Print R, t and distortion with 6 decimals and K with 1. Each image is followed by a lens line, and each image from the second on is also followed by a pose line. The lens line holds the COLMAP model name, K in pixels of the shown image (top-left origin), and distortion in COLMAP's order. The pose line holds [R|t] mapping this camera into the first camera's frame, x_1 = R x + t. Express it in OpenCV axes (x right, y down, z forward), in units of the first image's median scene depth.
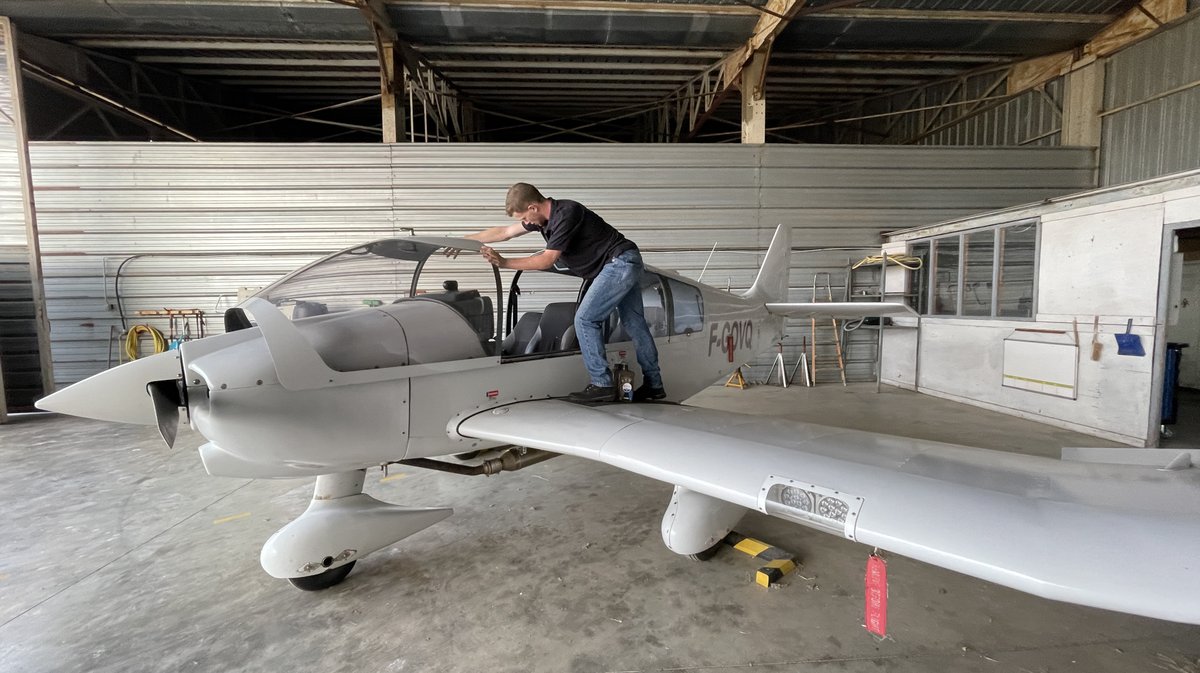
lens RADIAL K [[488.5, 0, 590.5], [0, 488.5, 336.7], [0, 0, 1]] dist [0.000787, -0.000403]
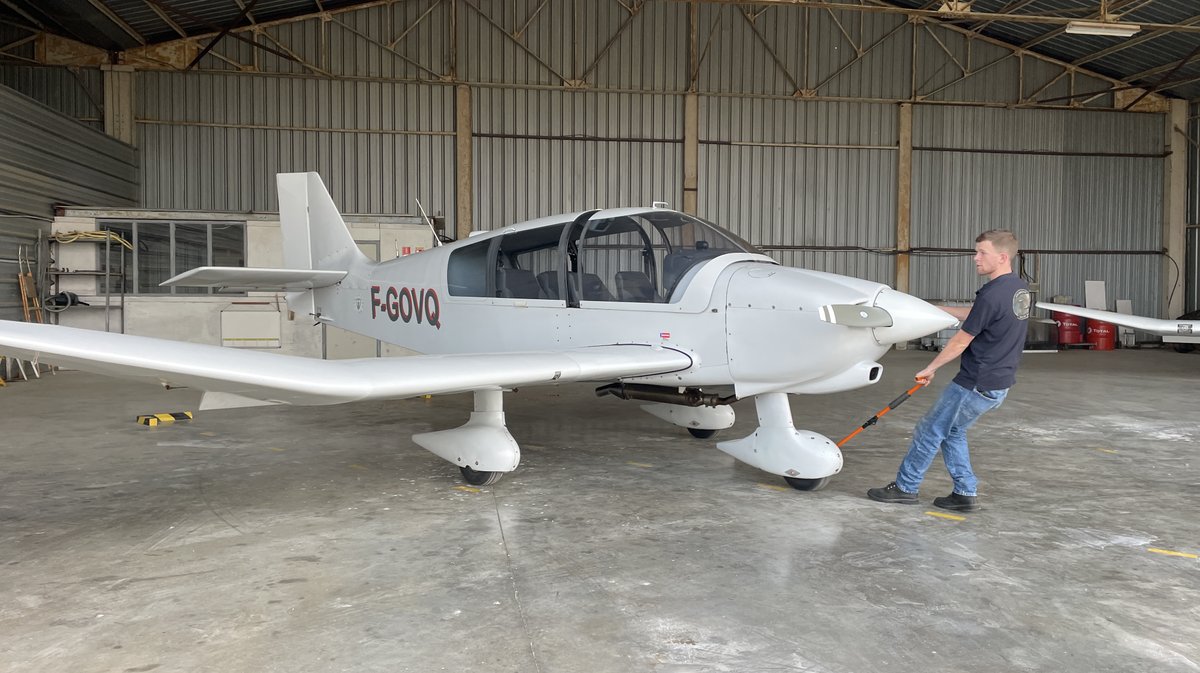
lens RADIAL K [[925.7, 0, 600.0], [0, 925.7, 336.5], [0, 0, 1]] dist [0.091218, -0.114692]
pose [[-0.107433, -0.031846, 0.993702, -1.290615], [0.064809, 0.997137, 0.038963, 0.029843], [-0.992098, 0.068587, -0.105061, 0.206417]]
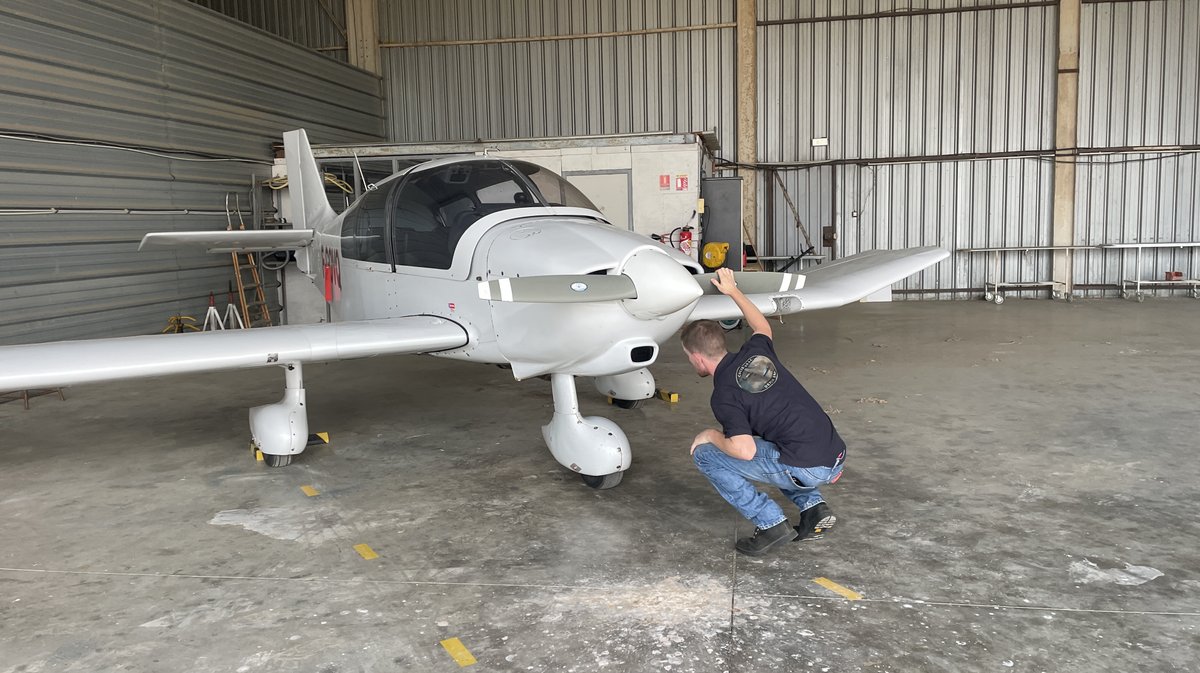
lens RADIAL K [[925.7, 0, 600.0], [0, 925.7, 336.5], [0, 0, 1]] dist [0.091218, -0.114692]
pose [[0.210640, -0.110924, 0.971250, -0.818672], [0.090734, 0.991471, 0.093556, 0.001659], [-0.973344, 0.068419, 0.218908, 0.184270]]
